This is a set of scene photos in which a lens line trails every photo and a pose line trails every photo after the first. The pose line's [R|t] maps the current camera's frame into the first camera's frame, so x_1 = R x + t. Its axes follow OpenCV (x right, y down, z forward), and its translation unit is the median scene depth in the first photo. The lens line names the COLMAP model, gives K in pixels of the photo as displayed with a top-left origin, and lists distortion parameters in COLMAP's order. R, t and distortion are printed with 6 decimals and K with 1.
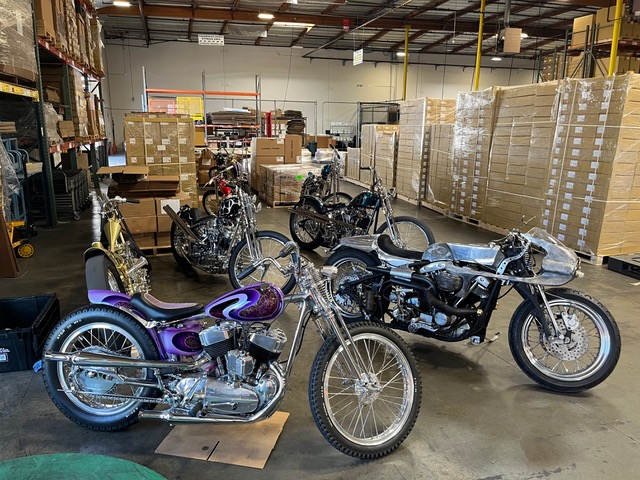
lens RADIAL K [[485.0, 0, 320.0], [0, 485.0, 240.0], [0, 0, 1]] dist [0.058987, -0.103840]
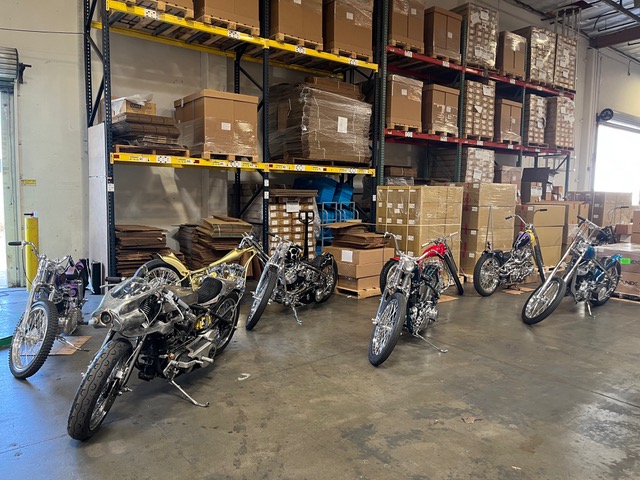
lens RADIAL K [[485.0, 0, 320.0], [0, 485.0, 240.0], [0, 0, 1]] dist [0.058987, -0.103840]
pose [[0.326688, 0.083170, -0.941466, 0.615681], [-0.225428, 0.974228, 0.007841, -0.076730], [0.917854, 0.209671, 0.337018, 0.390292]]
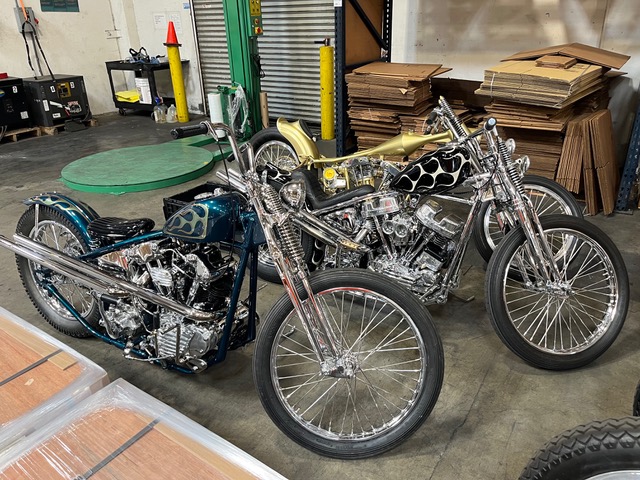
lens RADIAL K [[485.0, 0, 320.0], [0, 485.0, 240.0], [0, 0, 1]] dist [0.058987, -0.103840]
pose [[-0.777764, 0.269442, -0.567877, 0.078531], [-0.126056, 0.818244, 0.560881, -0.161962], [0.615786, 0.507818, -0.602436, 0.781312]]
